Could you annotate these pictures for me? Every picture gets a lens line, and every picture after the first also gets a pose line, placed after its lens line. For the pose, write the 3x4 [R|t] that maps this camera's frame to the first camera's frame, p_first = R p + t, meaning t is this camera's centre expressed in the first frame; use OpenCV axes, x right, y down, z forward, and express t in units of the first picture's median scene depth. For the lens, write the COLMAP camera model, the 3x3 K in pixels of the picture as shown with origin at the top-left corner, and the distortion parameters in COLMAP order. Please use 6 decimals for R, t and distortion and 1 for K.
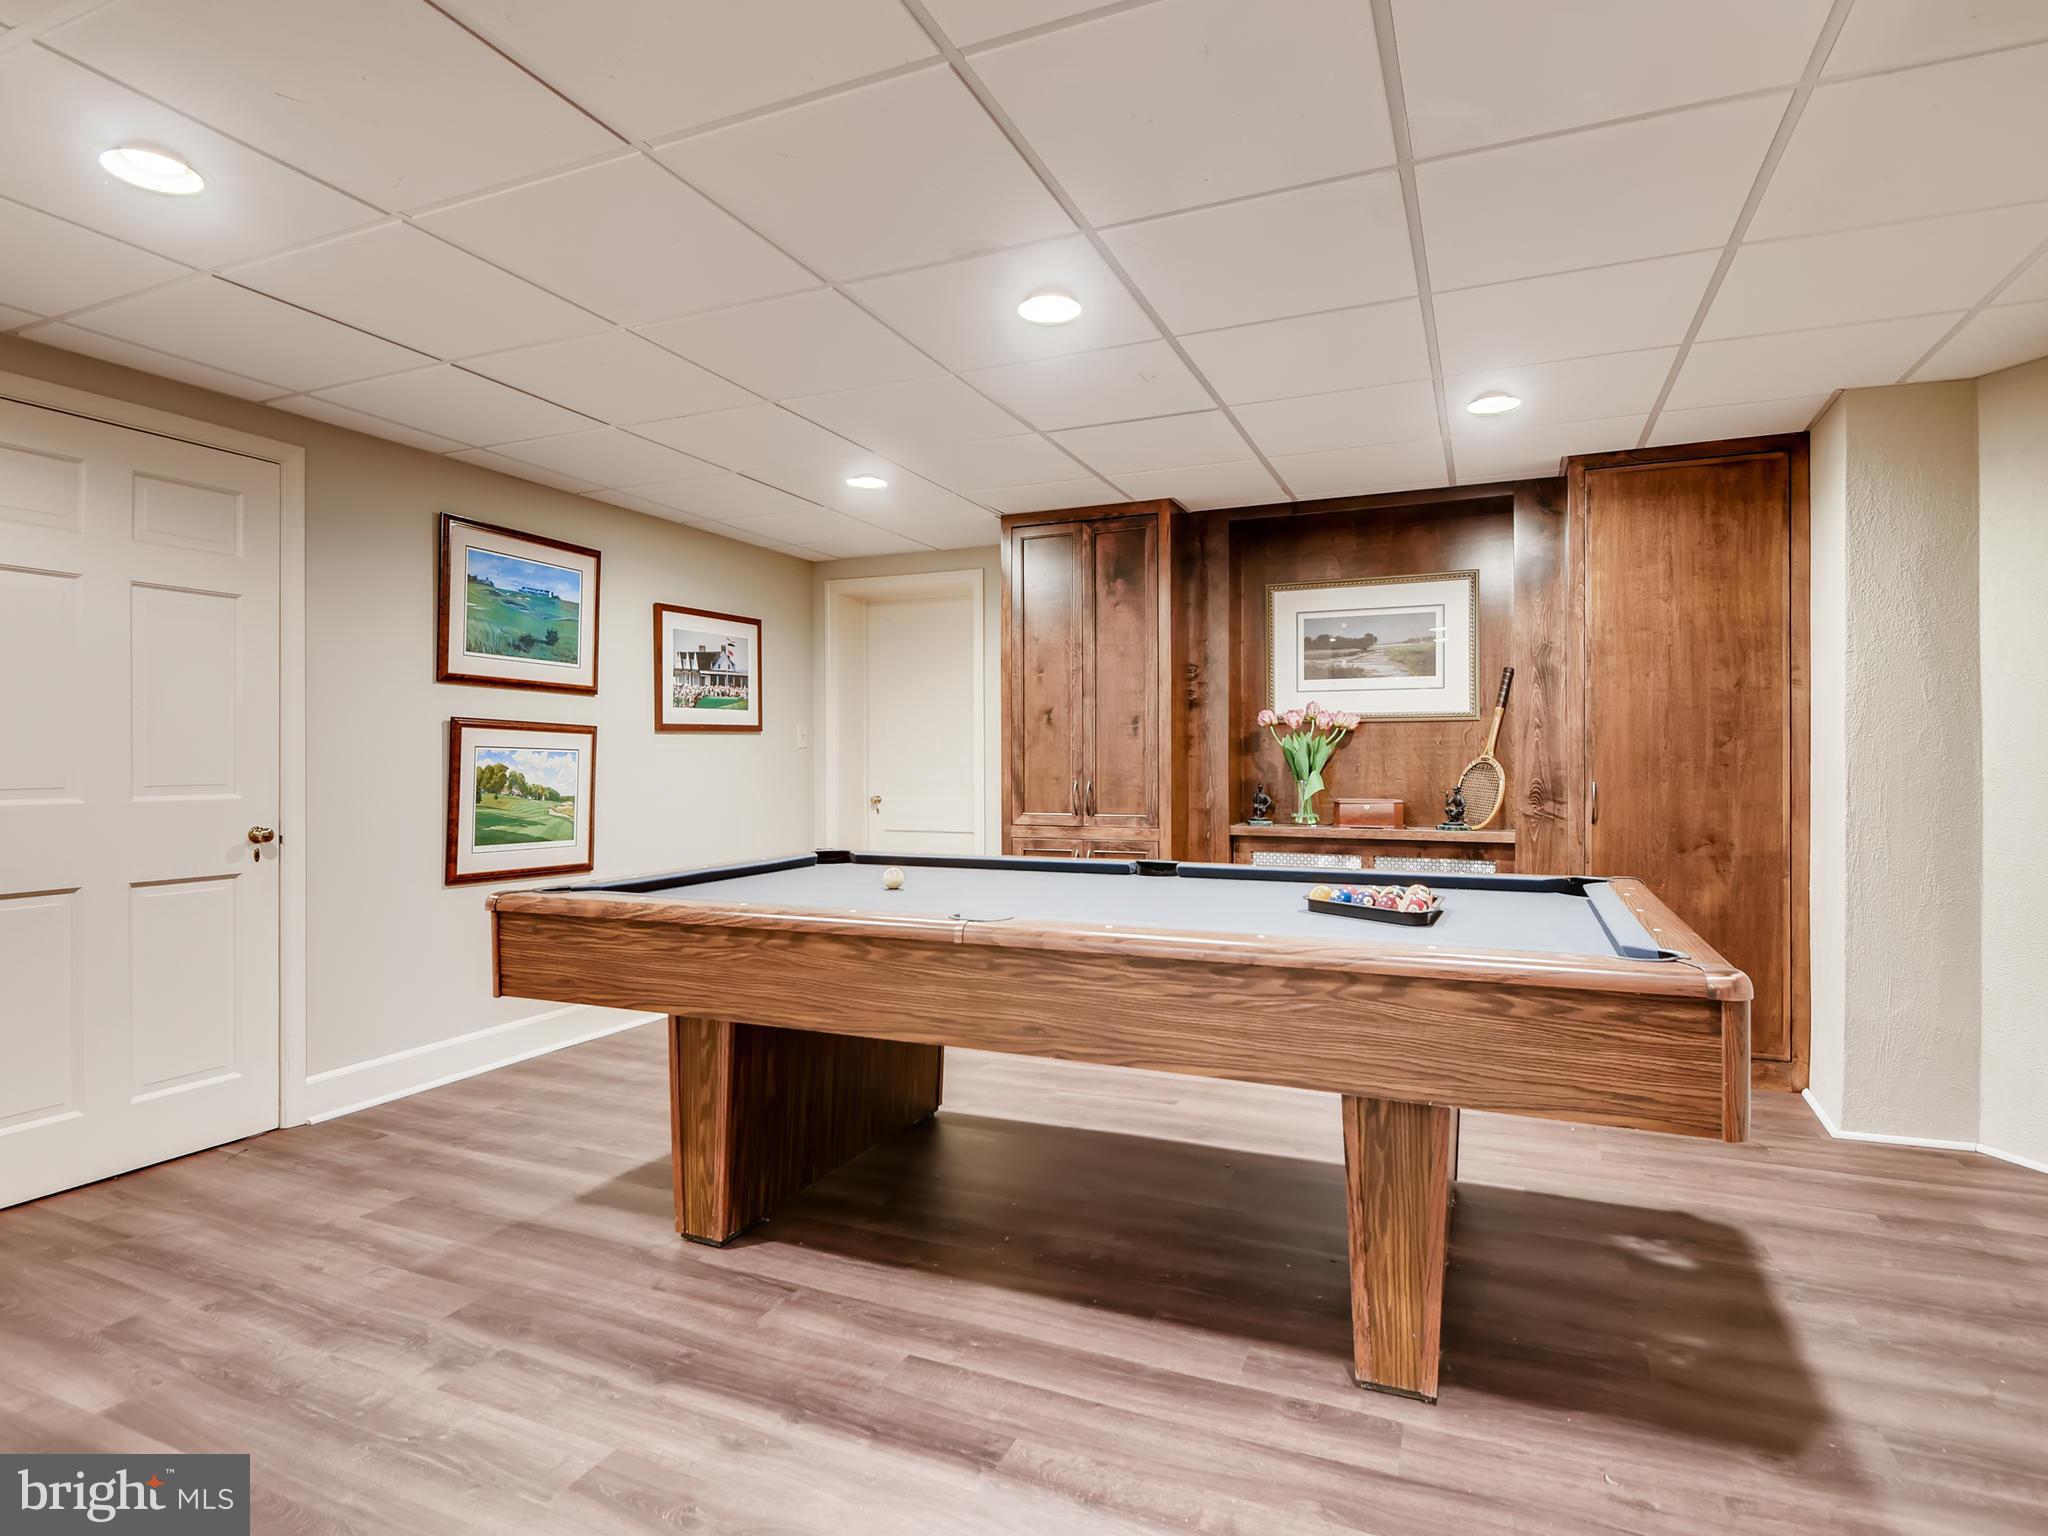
lens RADIAL K [[1107.4, 0, 1009.0], [0, 1107.4, 764.2], [0, 0, 1]] dist [0.010594, -0.004020]
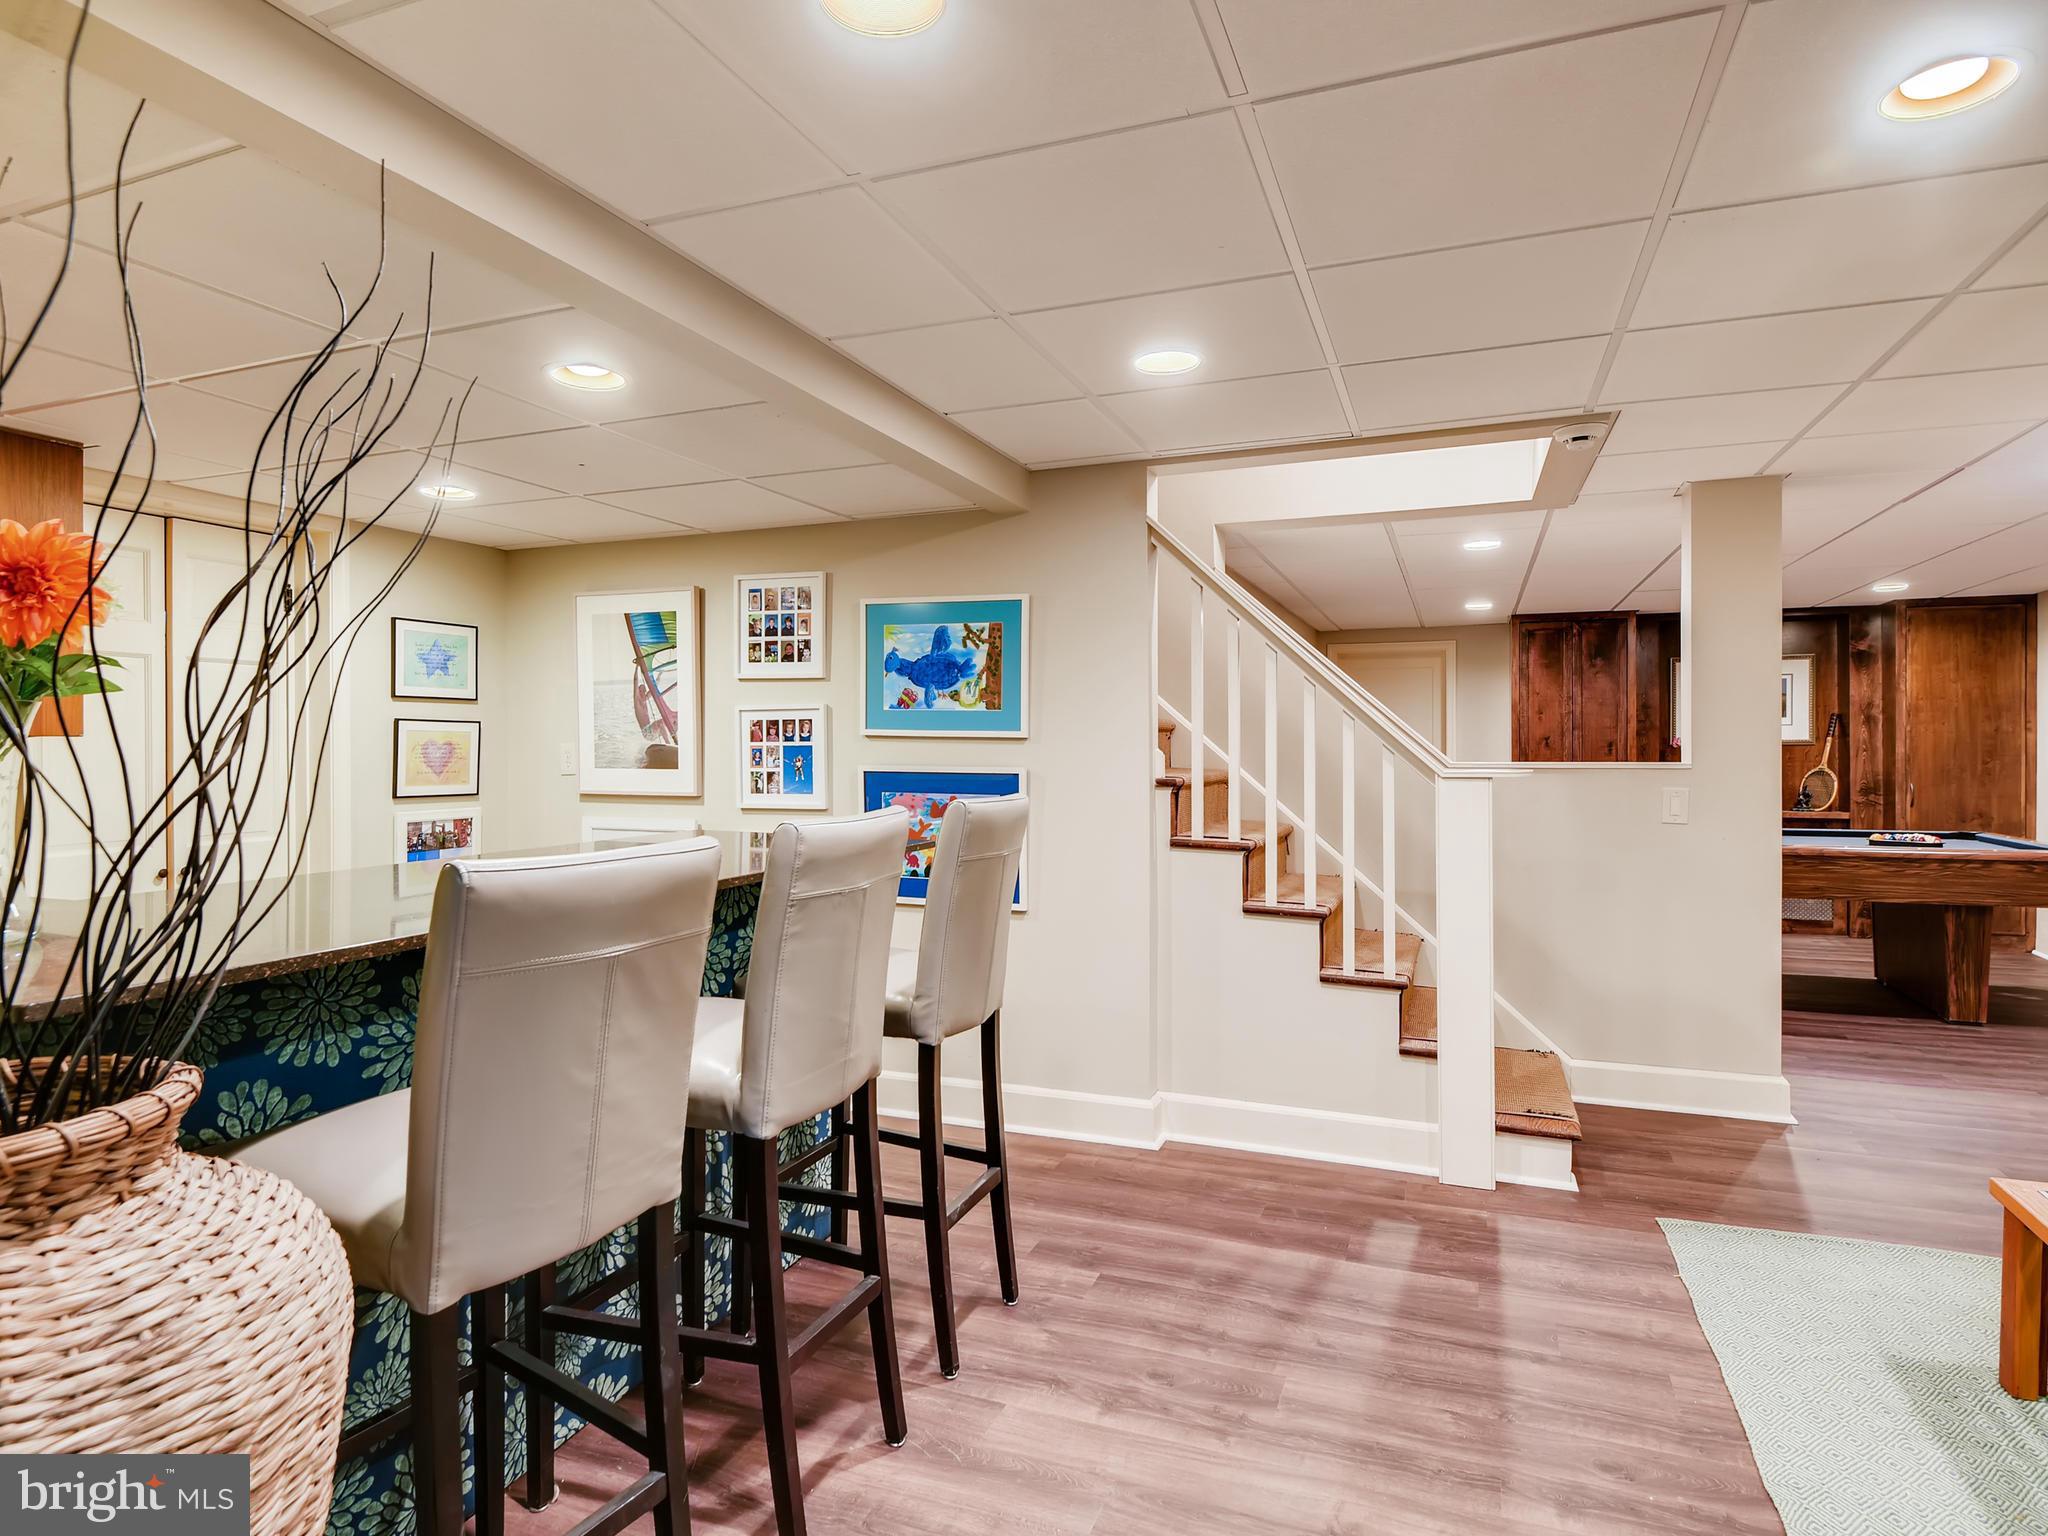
lens RADIAL K [[1170.4, 0, 1032.4], [0, 1170.4, 760.4], [0, 0, 1]] dist [0.002538, -0.000511]
pose [[0.998618, -0.000780, 0.052556, -0.997449], [0.000405, 0.999974, 0.007157, -0.035659], [-0.052561, -0.007126, 0.998592, -0.815475]]
